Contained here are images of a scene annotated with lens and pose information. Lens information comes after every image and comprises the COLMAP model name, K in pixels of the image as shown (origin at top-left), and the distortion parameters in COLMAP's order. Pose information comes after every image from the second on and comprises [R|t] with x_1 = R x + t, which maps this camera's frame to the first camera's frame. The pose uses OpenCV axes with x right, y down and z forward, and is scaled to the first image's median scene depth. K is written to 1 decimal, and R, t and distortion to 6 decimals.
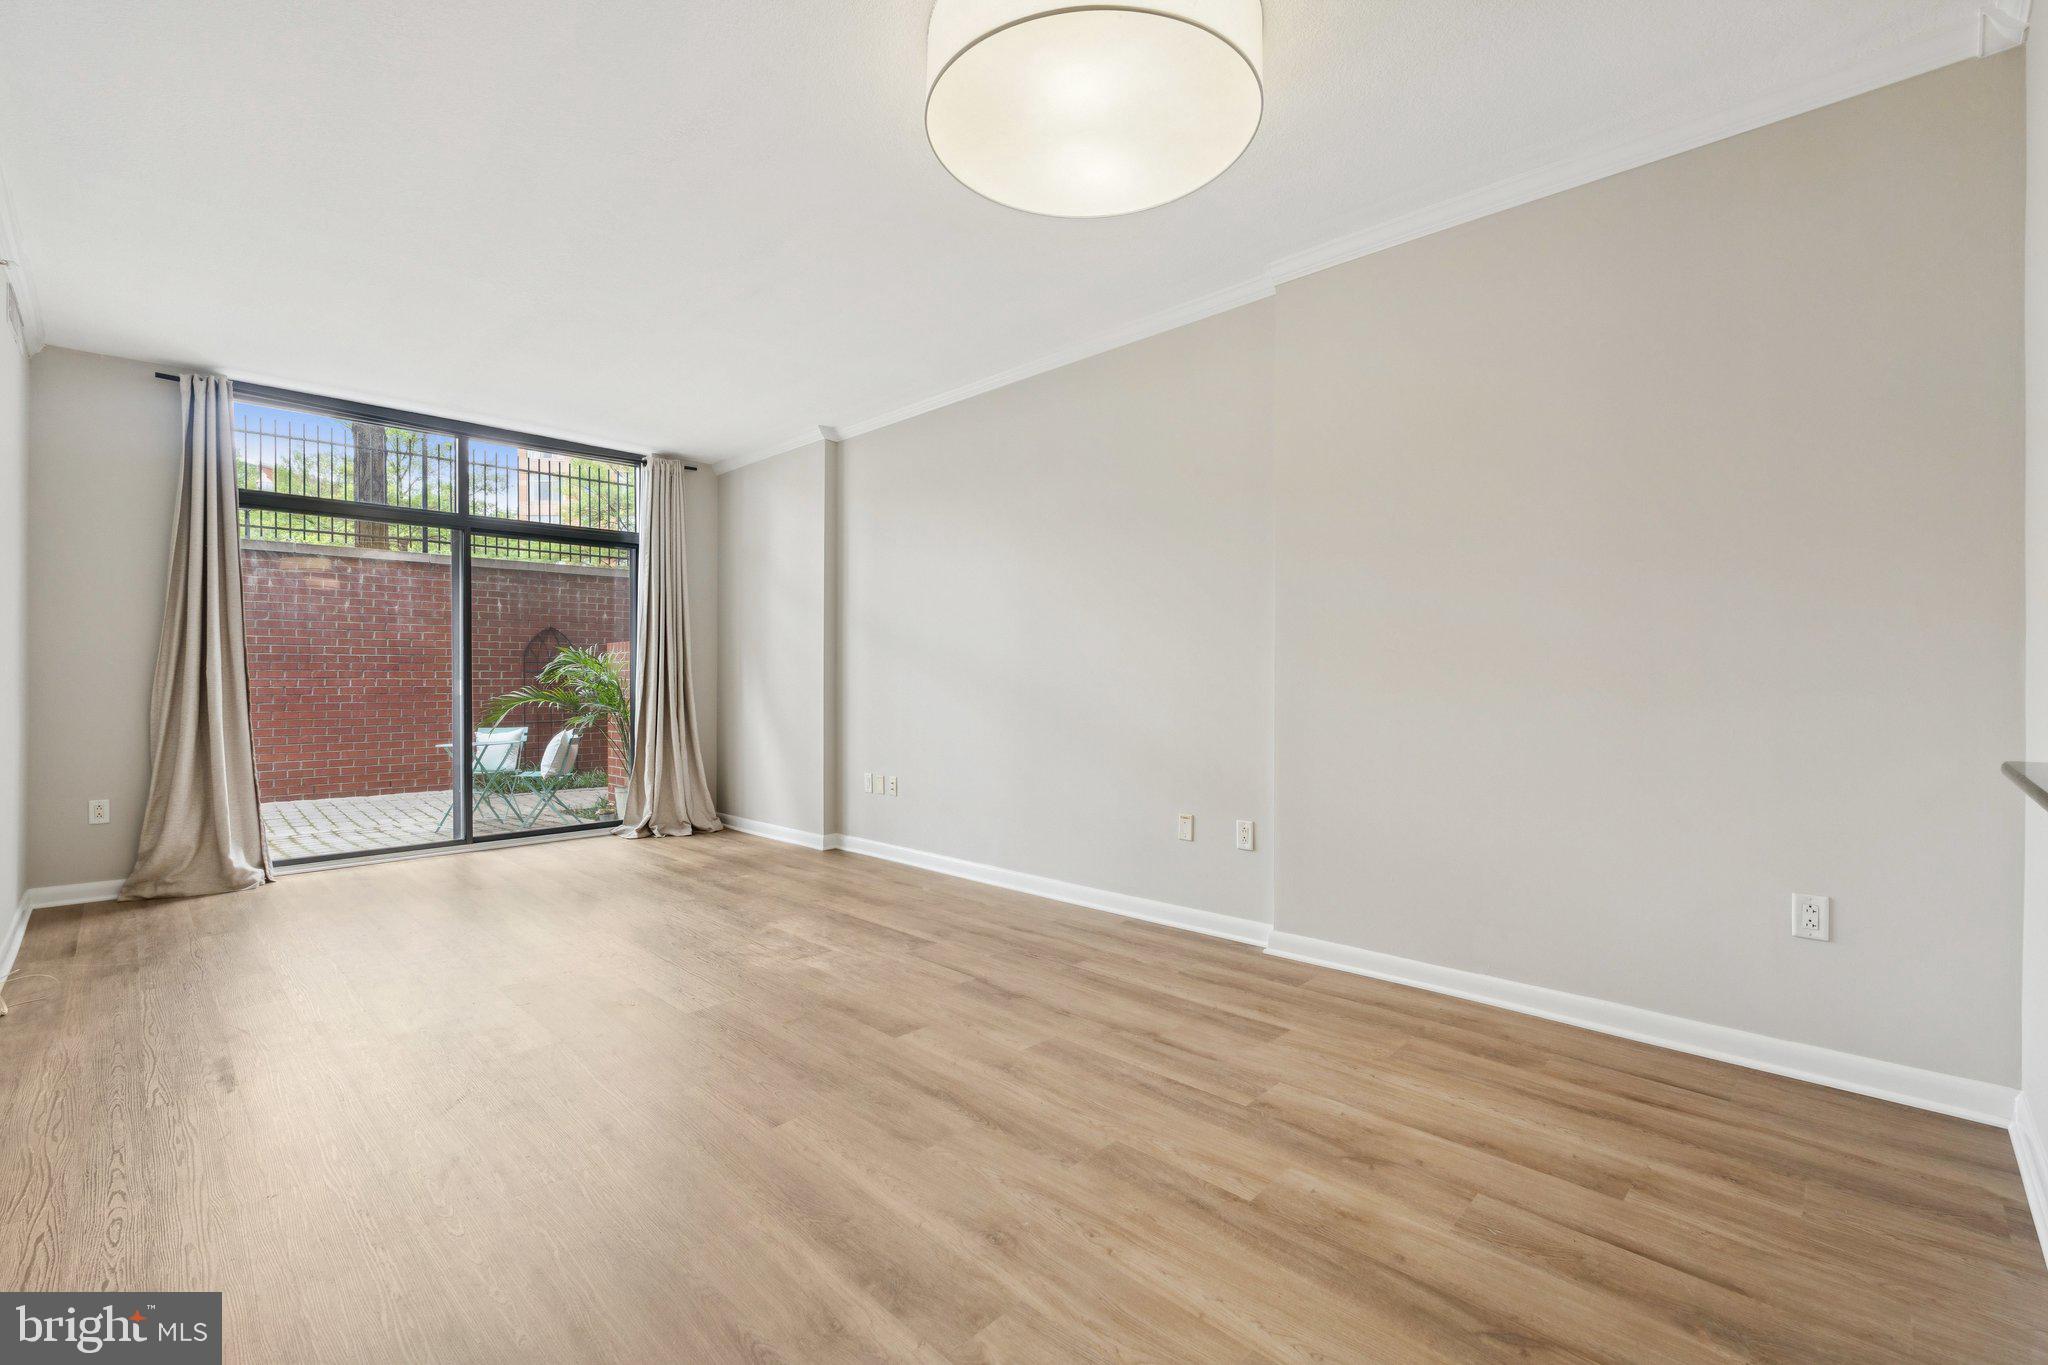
lens RADIAL K [[902.6, 0, 1021.3], [0, 902.6, 661.3], [0, 0, 1]] dist [-0.001638, -0.000625]
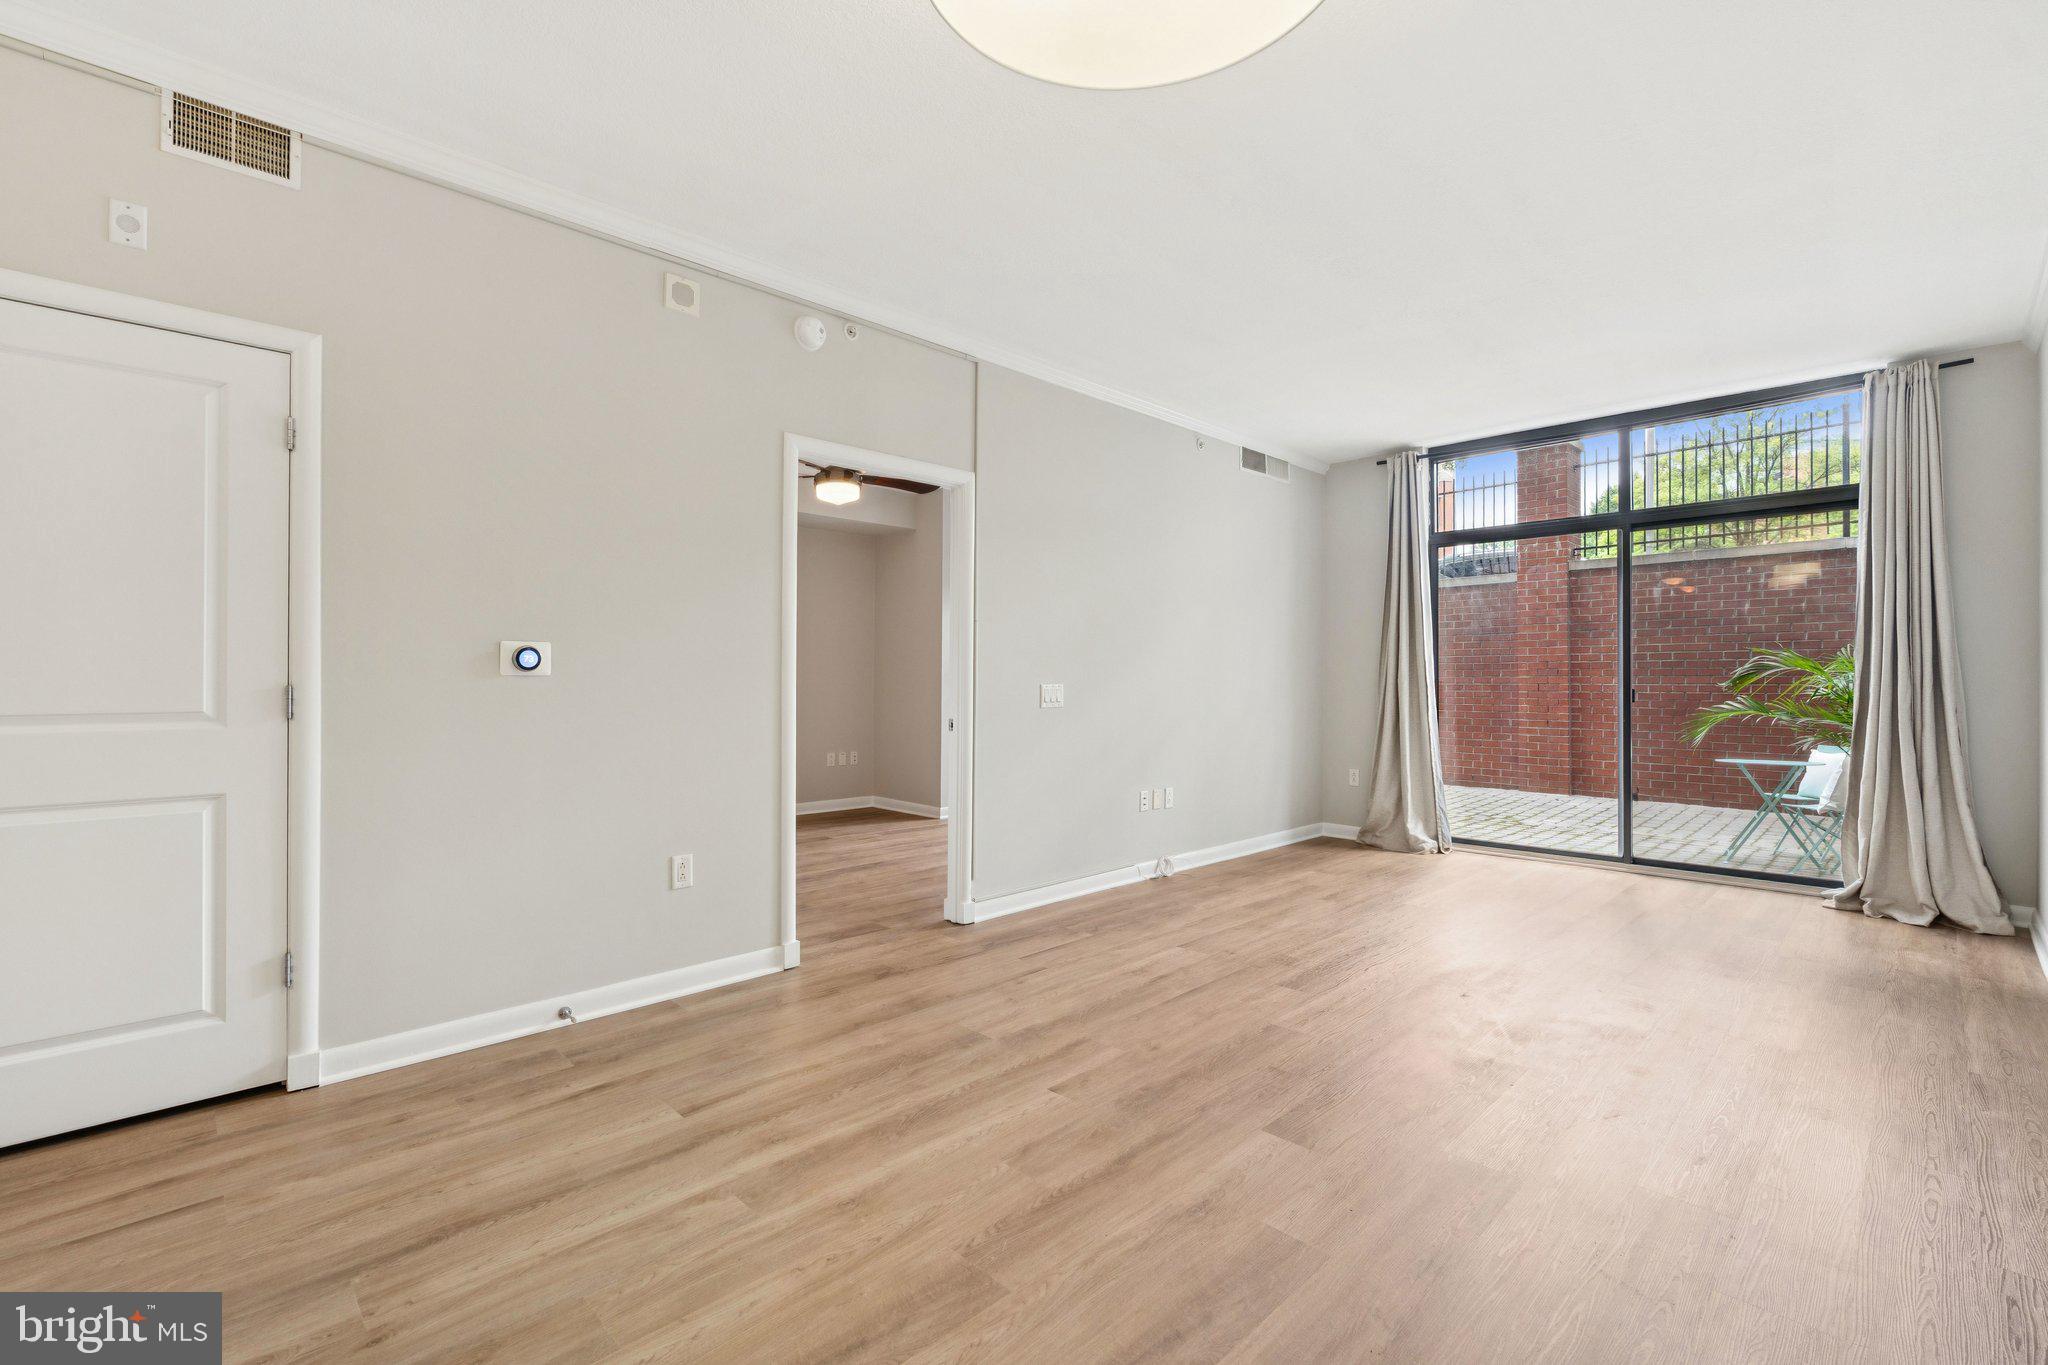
lens RADIAL K [[902.6, 0, 1021.3], [0, 902.6, 661.3], [0, 0, 1]] dist [-0.001638, -0.000625]
pose [[-0.033728, -0.021306, -0.999204, 0.414074], [0.018915, 0.999580, -0.021953, 0.002213], [0.999252, -0.019641, -0.033311, 0.484084]]
